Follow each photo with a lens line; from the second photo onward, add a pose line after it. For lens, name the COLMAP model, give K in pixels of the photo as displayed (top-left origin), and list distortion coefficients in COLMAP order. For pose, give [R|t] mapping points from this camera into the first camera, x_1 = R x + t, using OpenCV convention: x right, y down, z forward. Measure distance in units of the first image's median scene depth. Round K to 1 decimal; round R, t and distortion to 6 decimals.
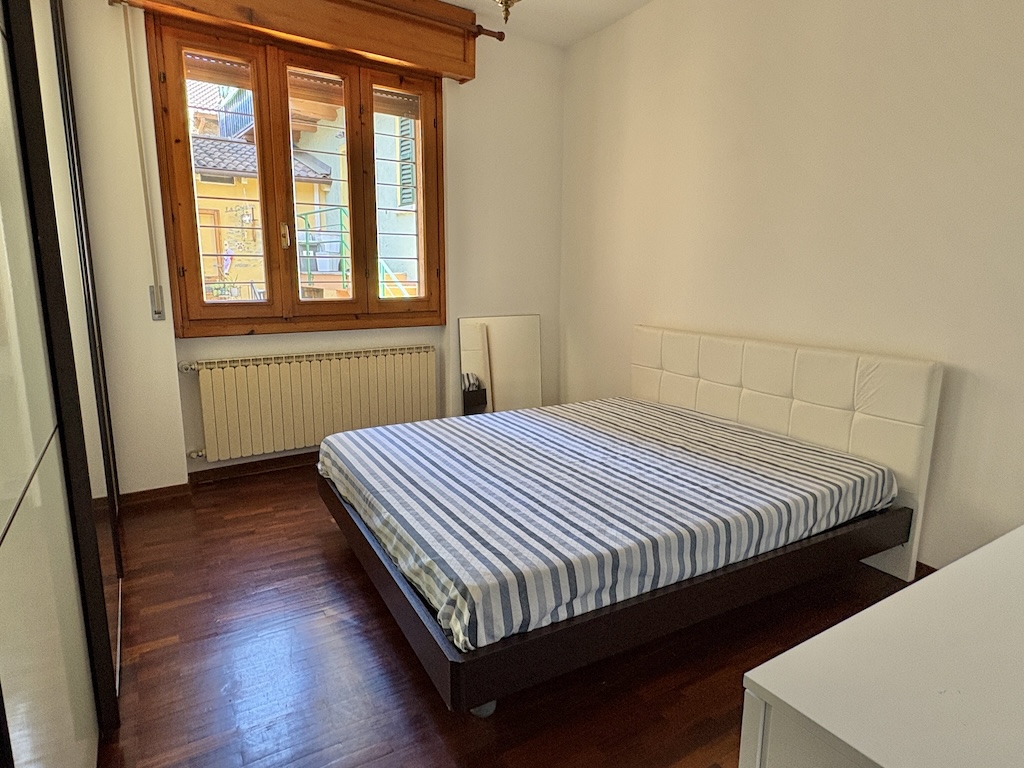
lens RADIAL K [[584.8, 0, 509.9], [0, 584.8, 384.8], [0, 0, 1]] dist [-0.001062, 0.000004]
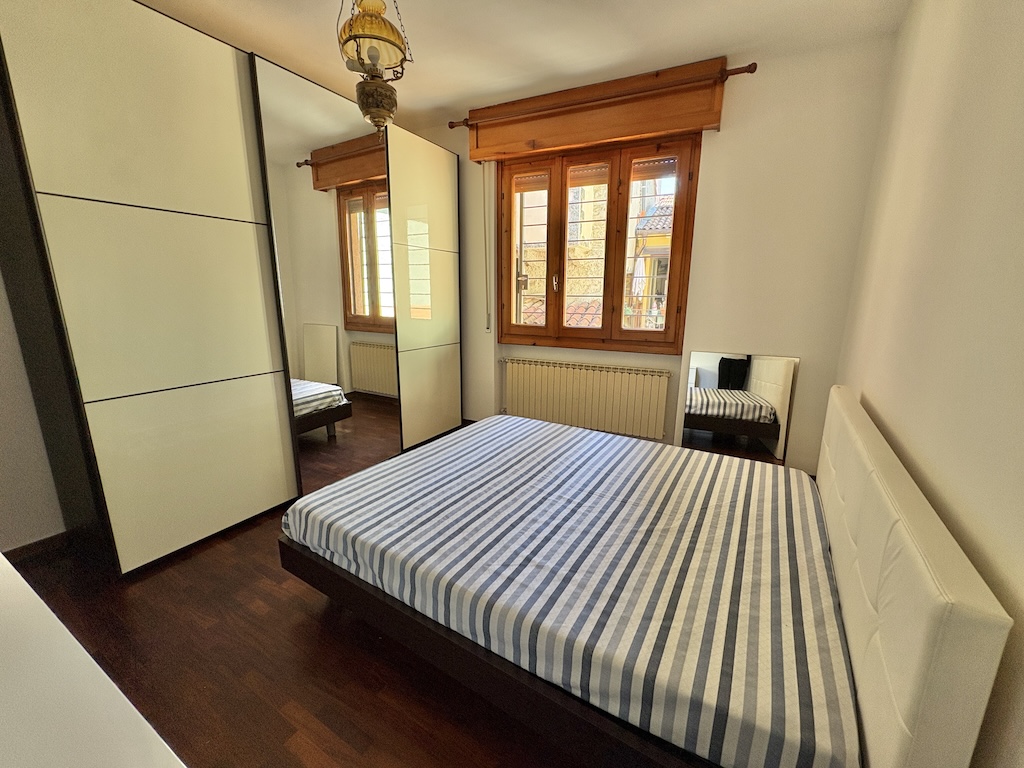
lens RADIAL K [[408.9, 0, 512.0], [0, 408.9, 384.0], [0, 0, 1]] dist [0.000901, 0.000233]
pose [[0.480946, 0.184744, -0.857065, 0.564718], [-0.169843, 0.978662, 0.115646, -0.112685], [0.860142, 0.089947, 0.502061, 0.434523]]
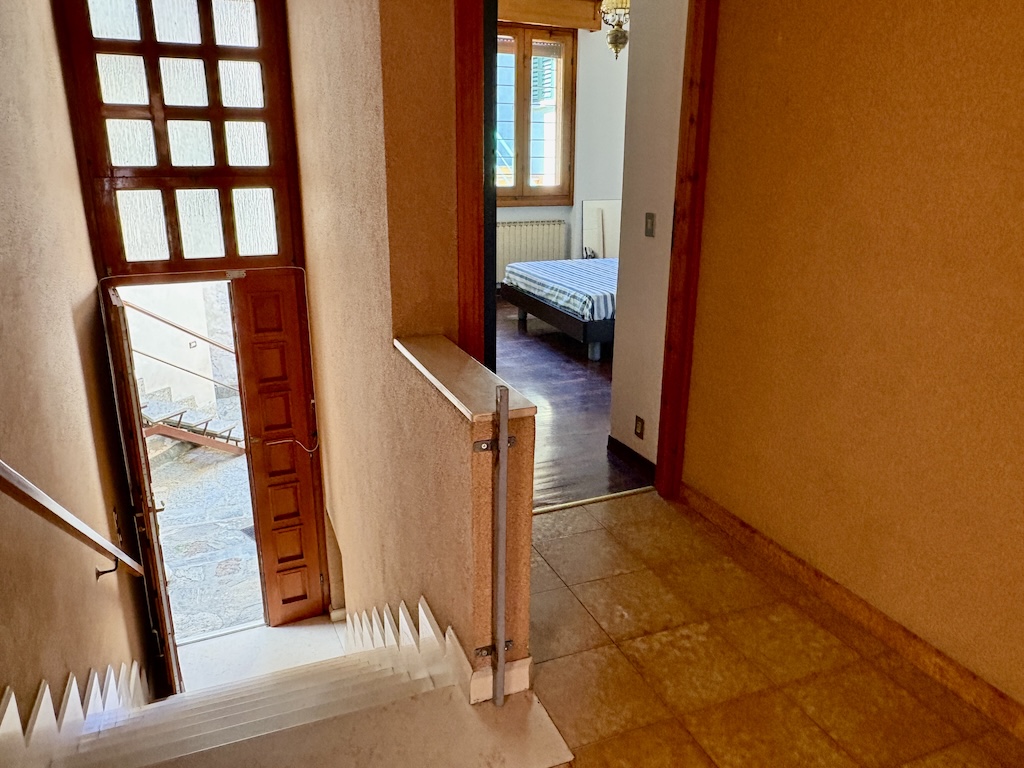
lens RADIAL K [[741.5, 0, 512.0], [0, 741.5, 384.0], [0, 0, 1]] dist [0.004184, 0.001377]
pose [[0.987579, 0.043484, -0.150988, 0.046055], [-0.027716, 0.994085, 0.105008, 0.193603], [0.154661, -0.099519, 0.982942, -1.125200]]
